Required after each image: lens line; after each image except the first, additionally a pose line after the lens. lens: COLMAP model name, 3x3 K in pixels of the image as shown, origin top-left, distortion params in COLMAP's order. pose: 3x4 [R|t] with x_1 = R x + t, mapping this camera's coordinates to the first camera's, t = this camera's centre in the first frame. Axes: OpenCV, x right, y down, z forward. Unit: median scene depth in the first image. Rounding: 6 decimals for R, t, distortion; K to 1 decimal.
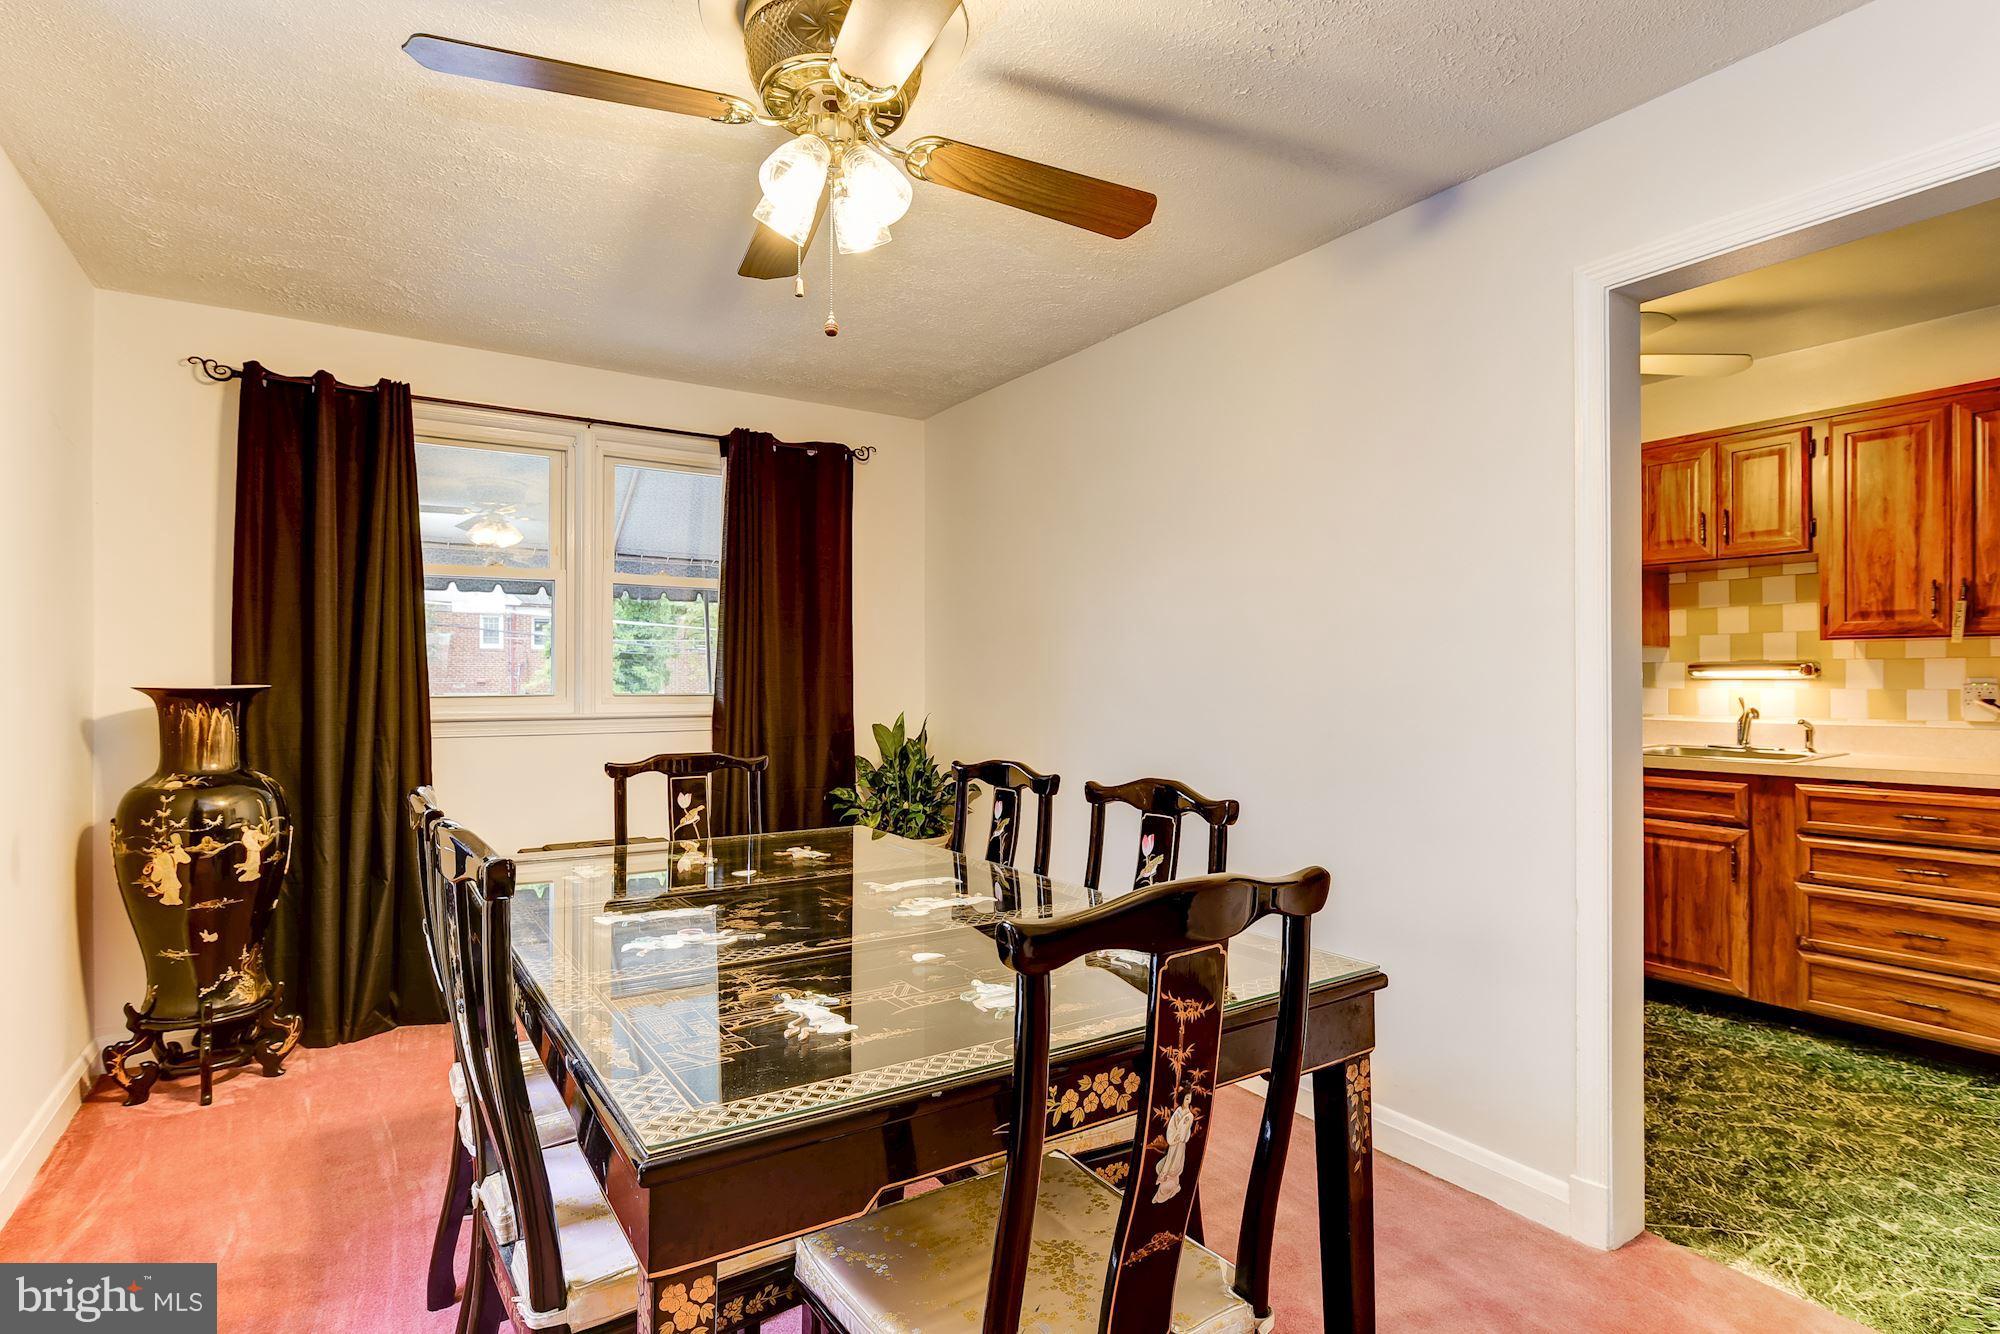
lens RADIAL K [[1004.0, 0, 998.6], [0, 1004.0, 672.5], [0, 0, 1]] dist [-0.010298, -0.000448]
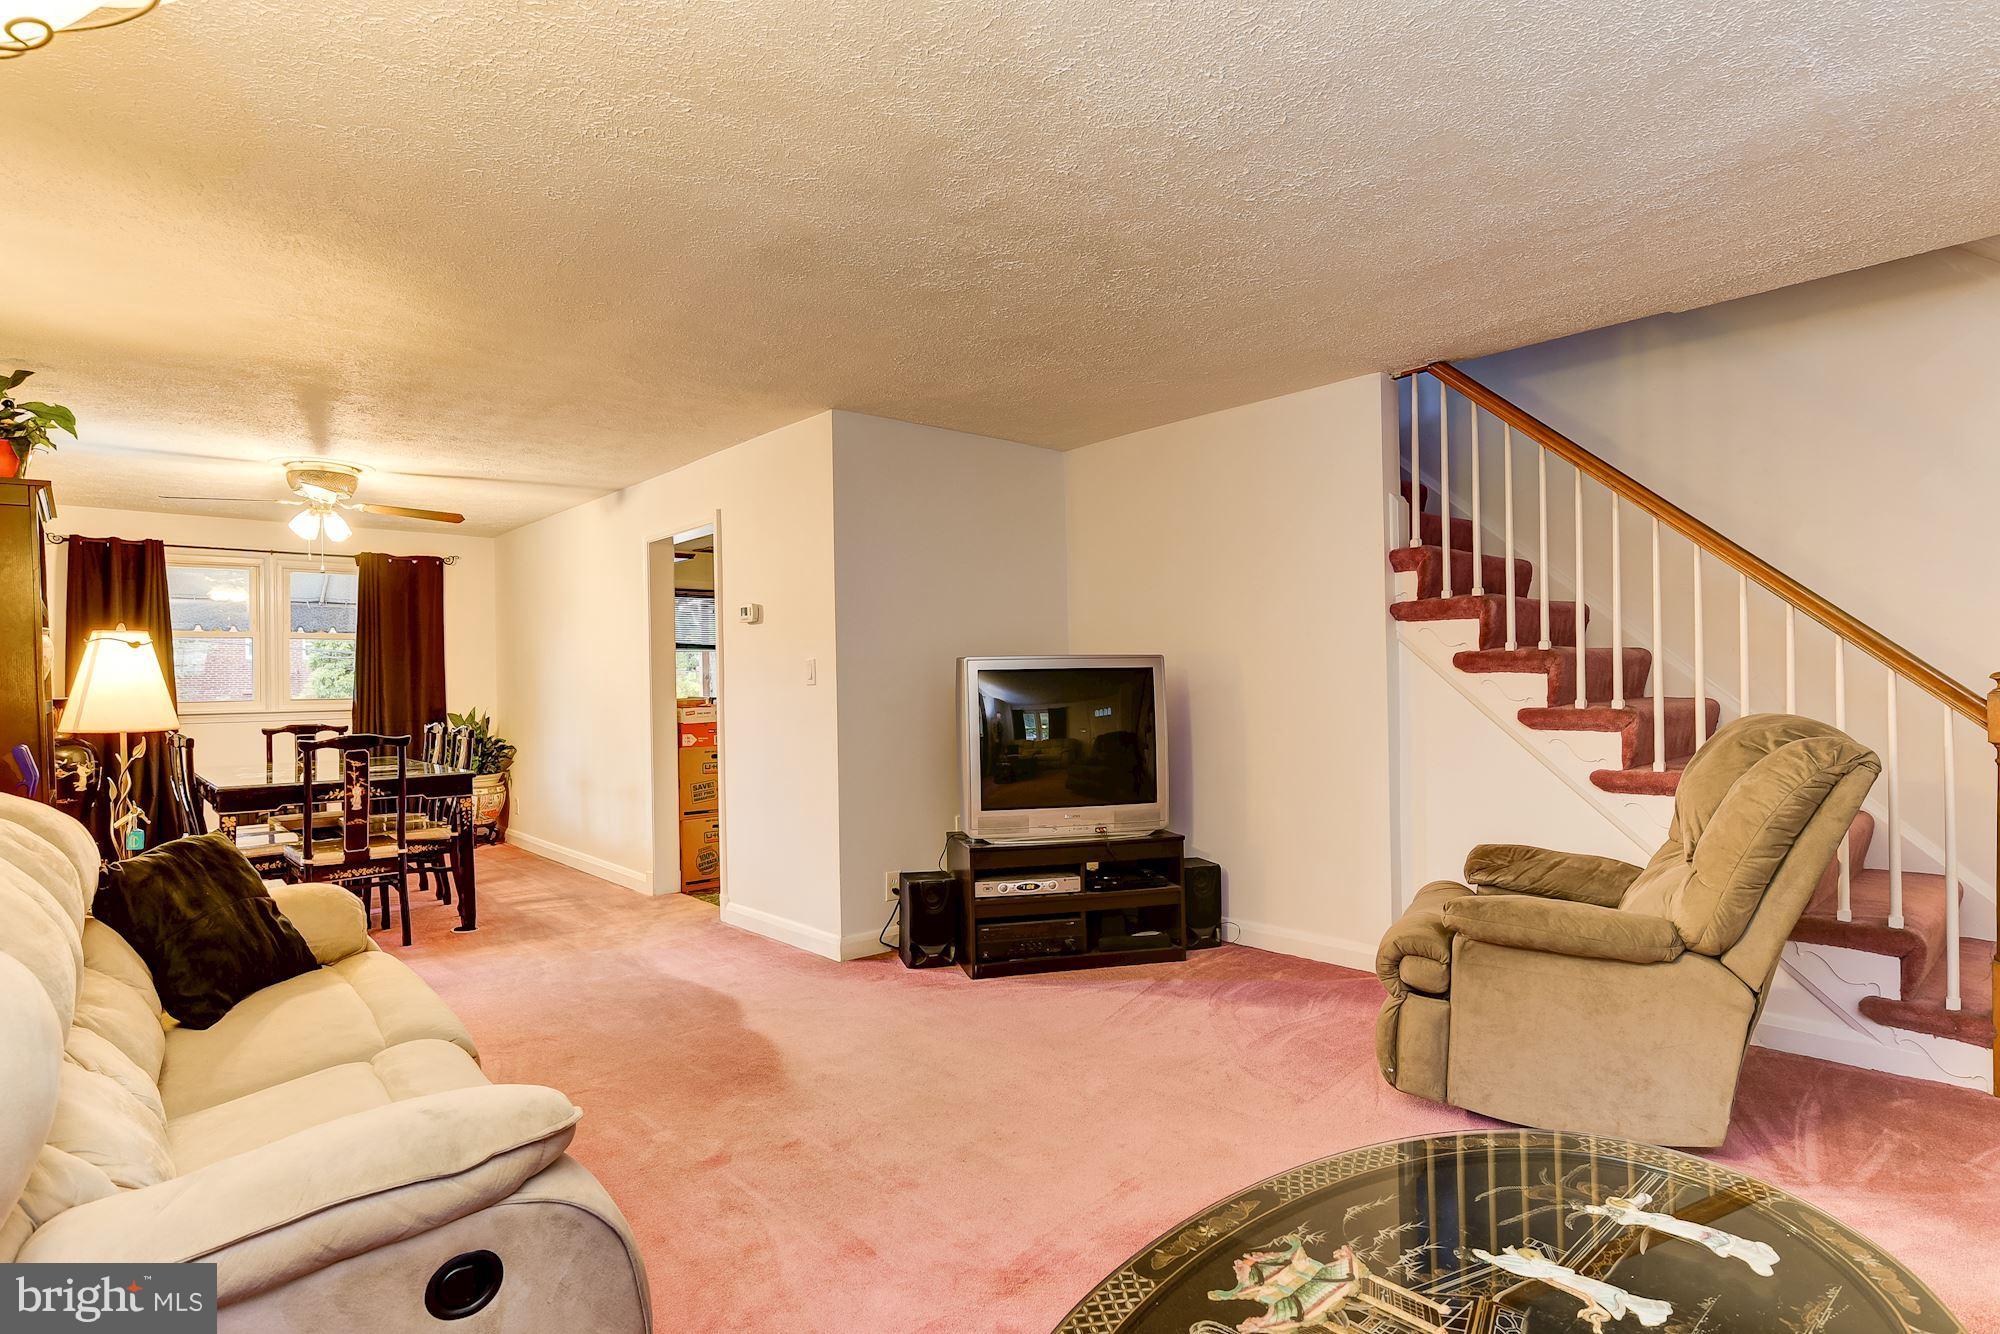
lens RADIAL K [[1004.0, 0, 992.4], [0, 1004.0, 680.0], [0, 0, 1]] dist [-0.010298, -0.000448]
pose [[0.987490, -0.012482, 0.157185, 0.782165], [0.011878, 0.999918, 0.004779, -0.008803], [-0.157232, -0.002852, 0.987558, -1.313440]]
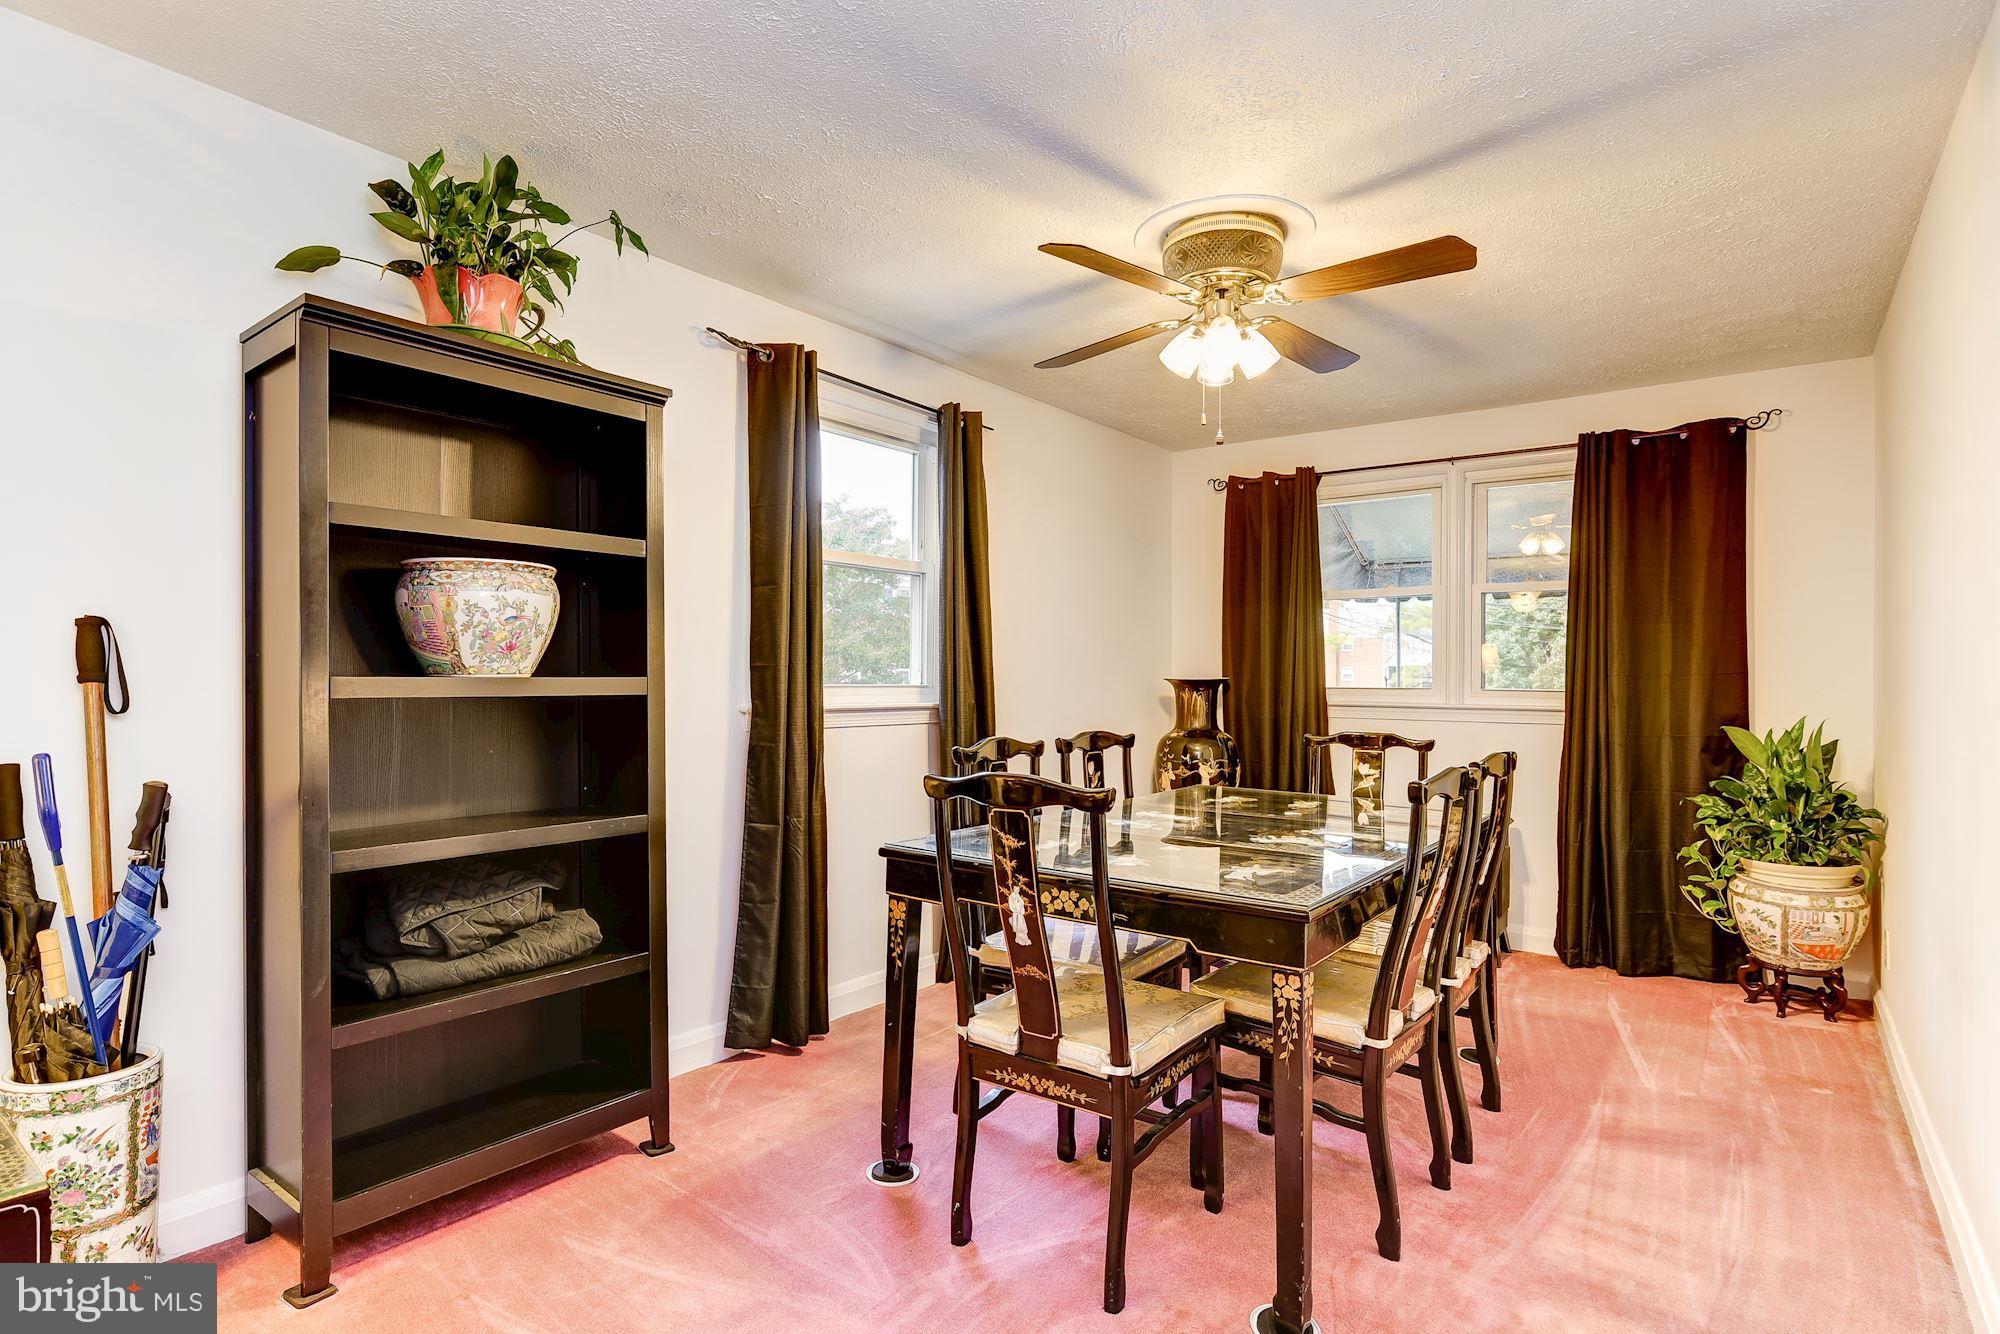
lens RADIAL K [[1004.0, 0, 982.6], [0, 1004.0, 671.8], [0, 0, 1]] dist [-0.010298, -0.000448]
pose [[0.331032, 0.001340, -0.943618, 0.688902], [-0.000064, 0.999999, 0.001397, 0.000597], [0.943619, -0.000402, 0.331032, 0.101530]]
